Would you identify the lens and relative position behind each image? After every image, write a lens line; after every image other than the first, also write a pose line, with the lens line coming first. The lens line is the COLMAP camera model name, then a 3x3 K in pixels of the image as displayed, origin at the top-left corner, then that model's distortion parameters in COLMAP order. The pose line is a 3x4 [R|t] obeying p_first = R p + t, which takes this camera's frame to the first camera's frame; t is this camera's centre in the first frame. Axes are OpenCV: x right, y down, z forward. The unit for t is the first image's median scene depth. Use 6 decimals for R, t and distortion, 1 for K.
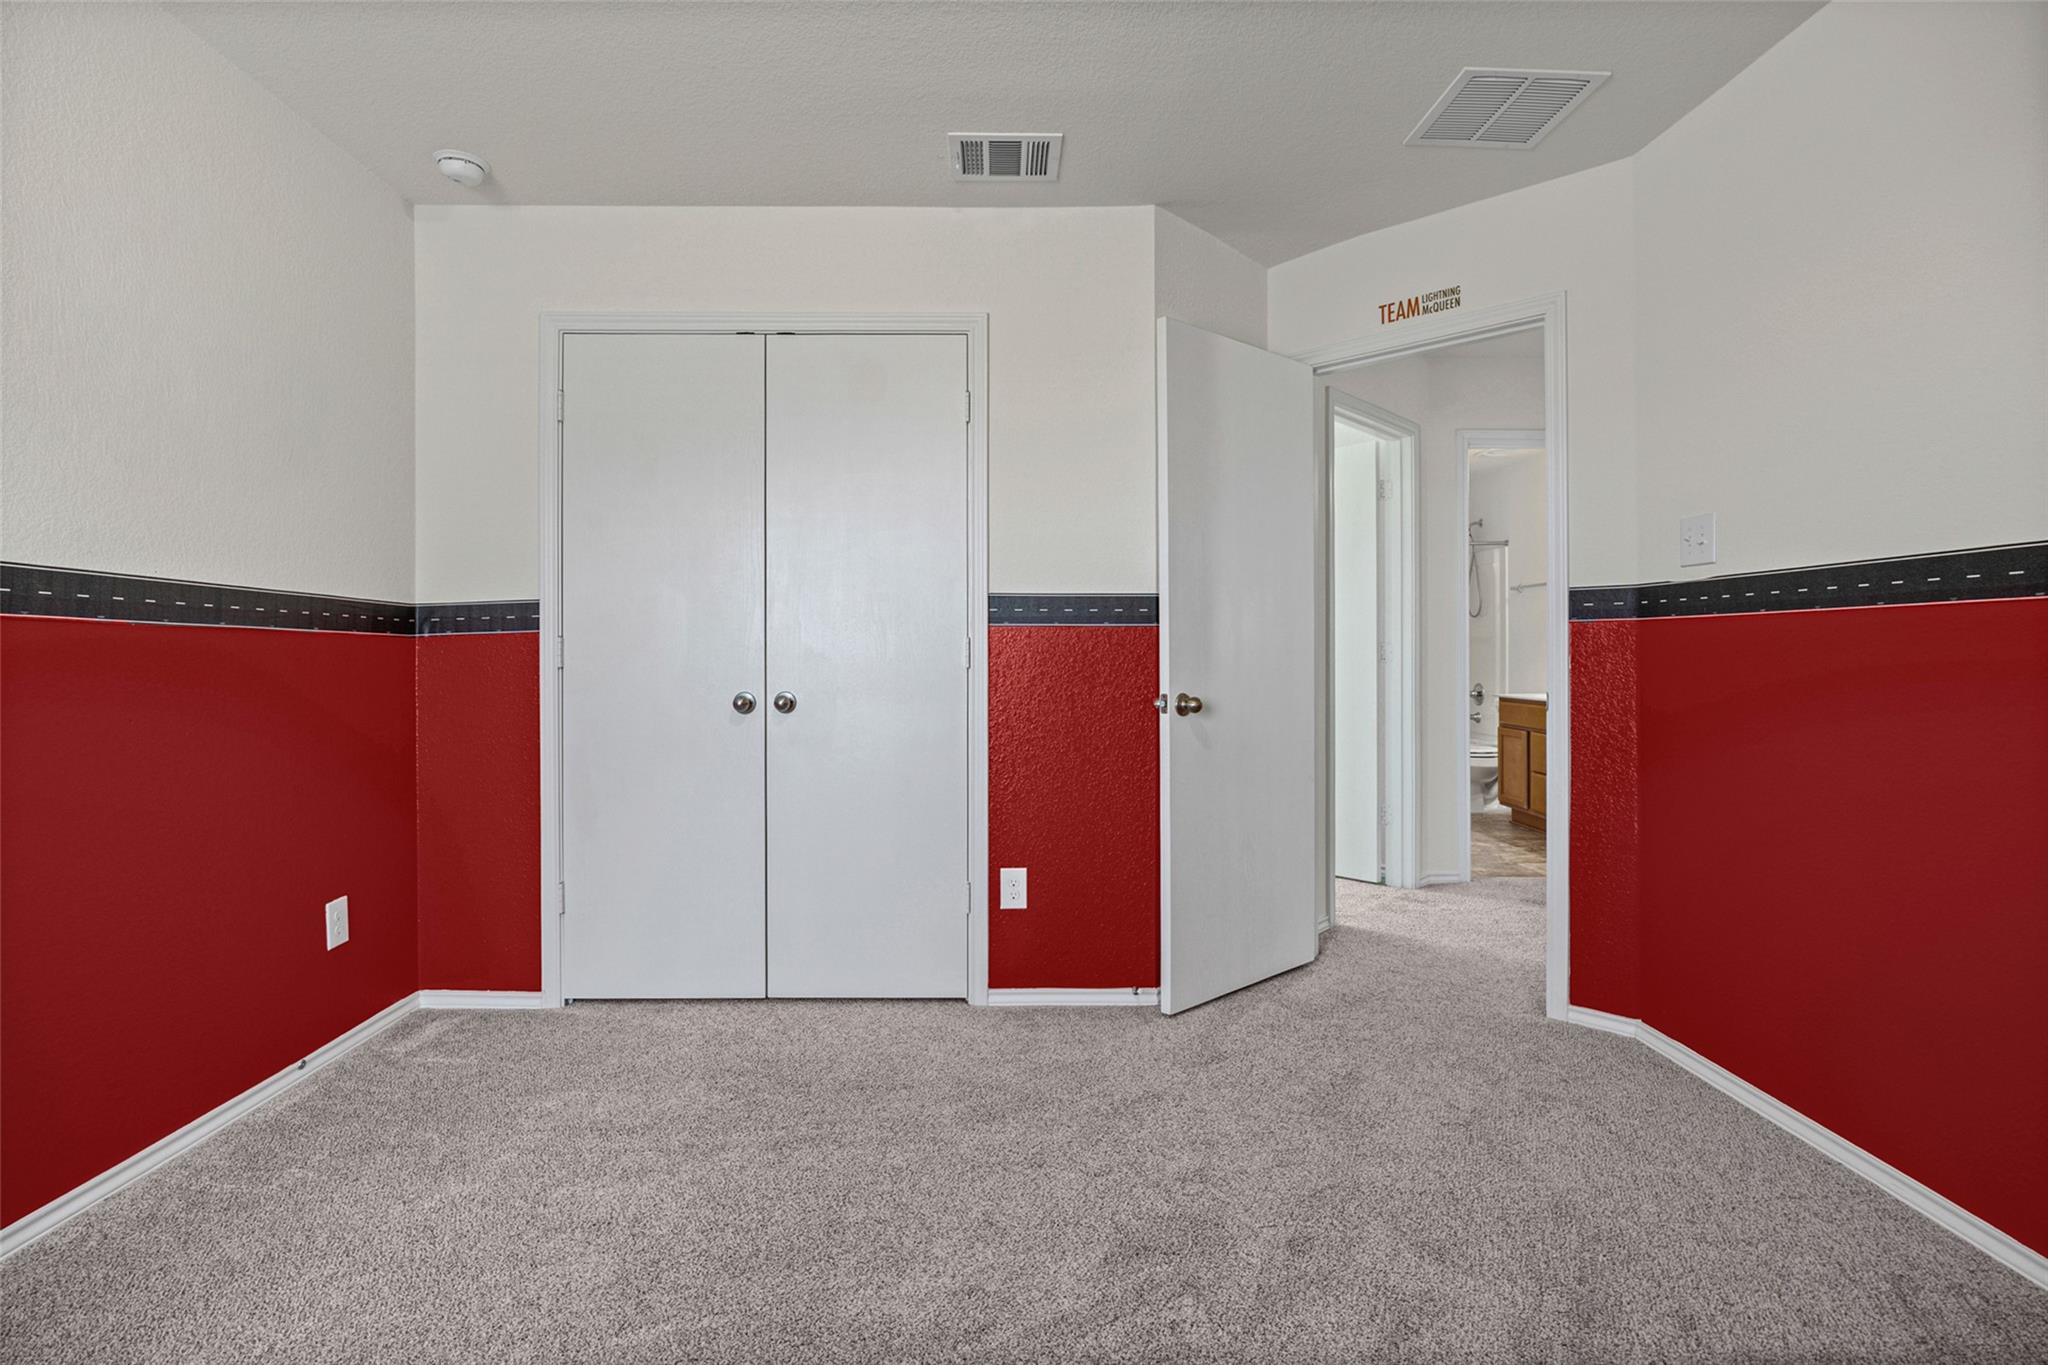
lens RADIAL K [[1051.6, 0, 1021.1], [0, 1051.6, 661.7], [0, 0, 1]] dist [-0.004941, -0.000853]
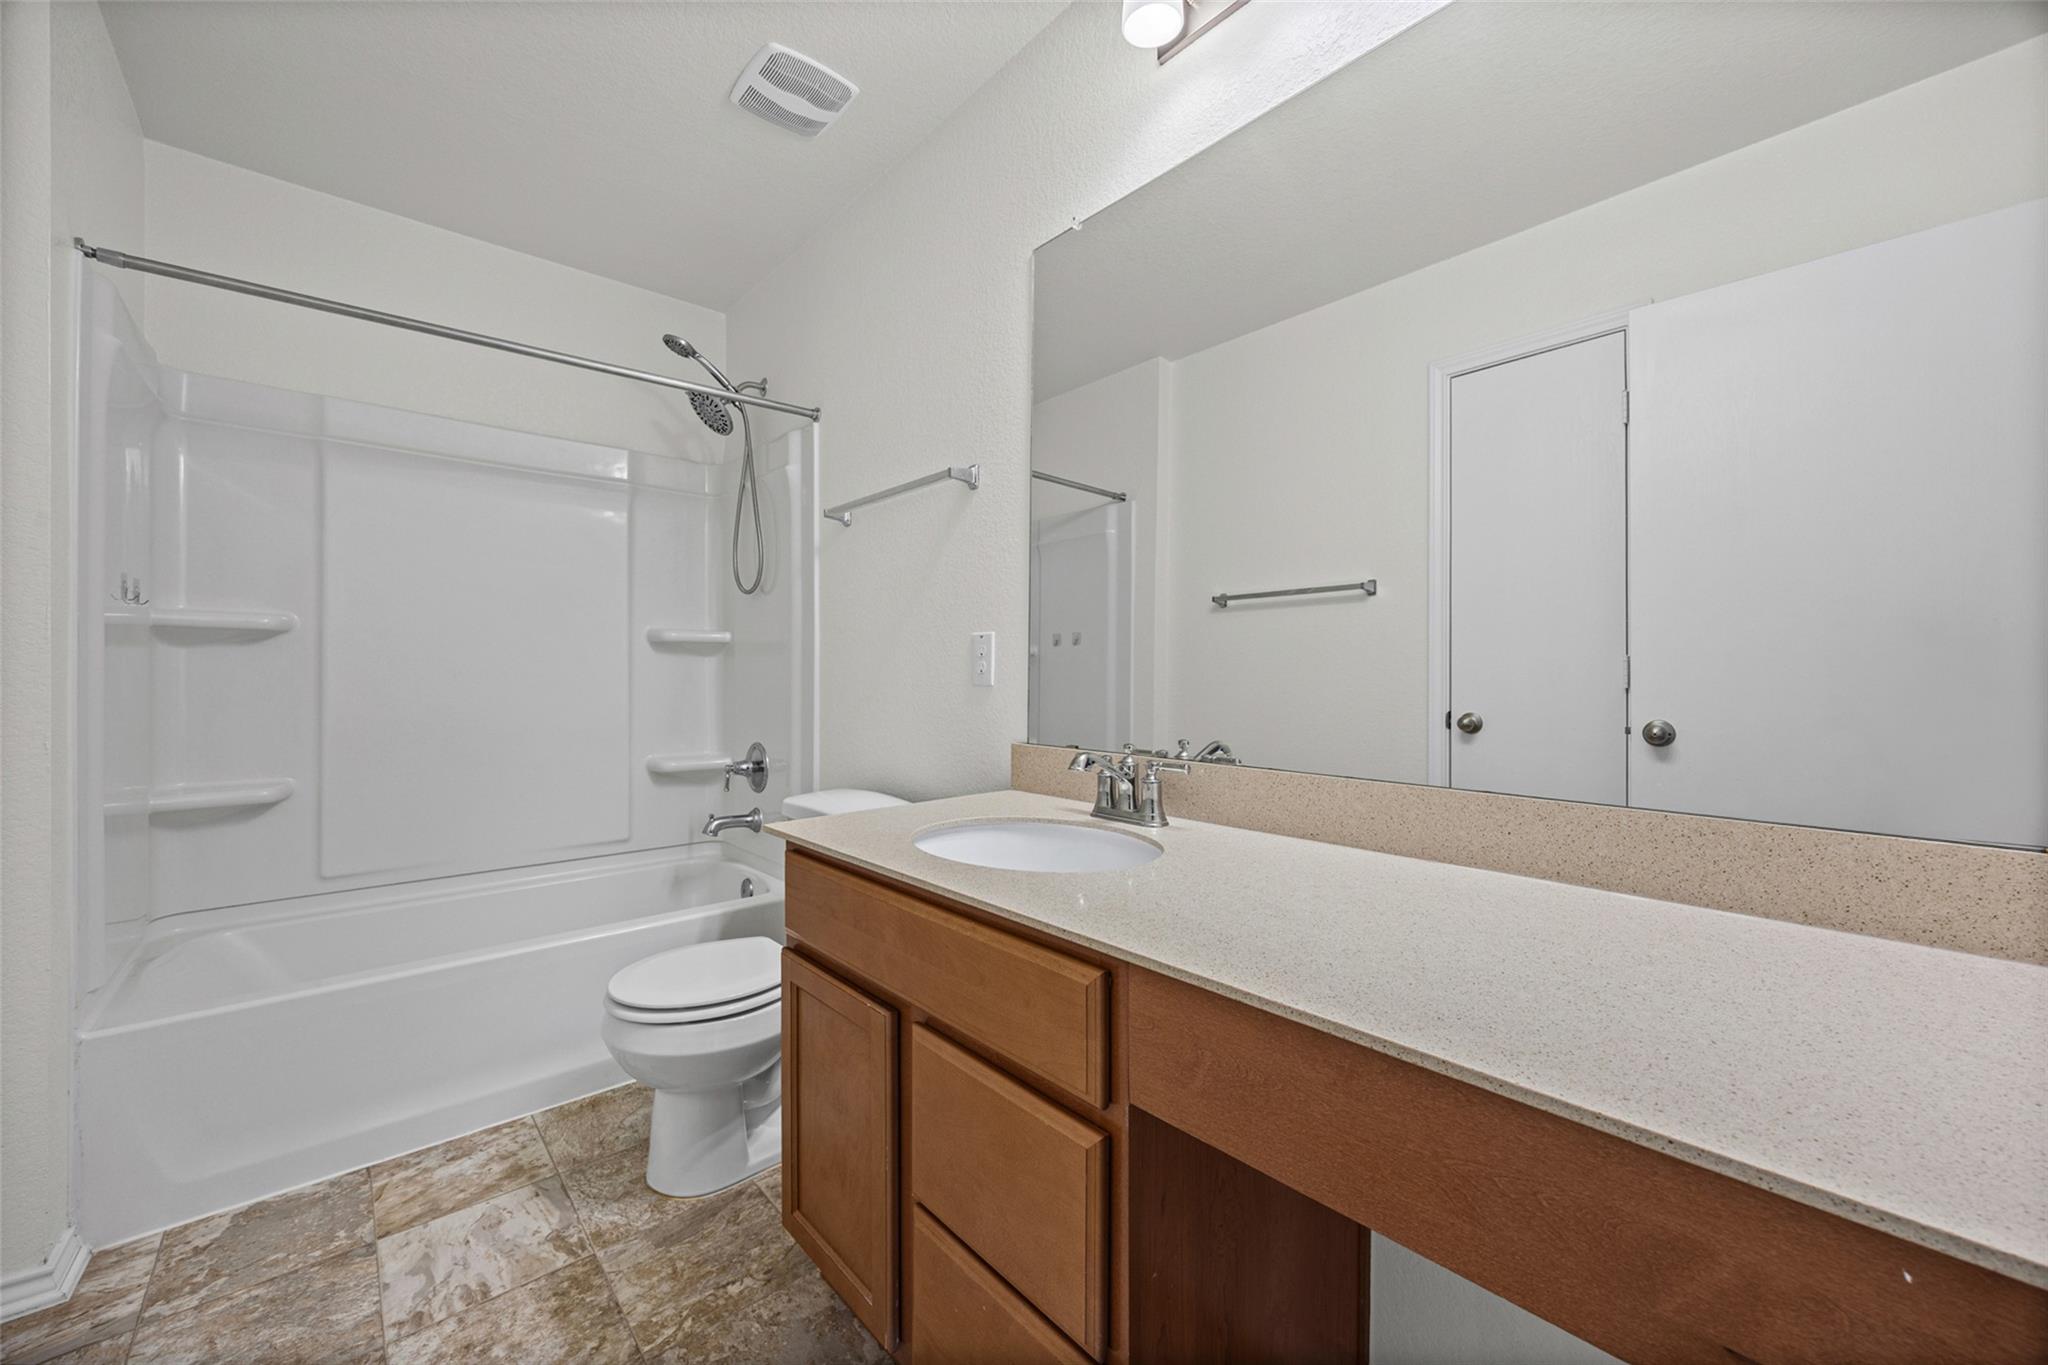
lens RADIAL K [[796.2, 0, 1035.5], [0, 796.2, 683.7], [0, 0, 1]] dist [-0.000817, -0.000973]
pose [[0.769942, 0.009822, 0.638038, 0.343854], [0.001355, 0.999854, -0.017027, 0.001211], [-0.638112, 0.013974, 0.769816, 0.734506]]
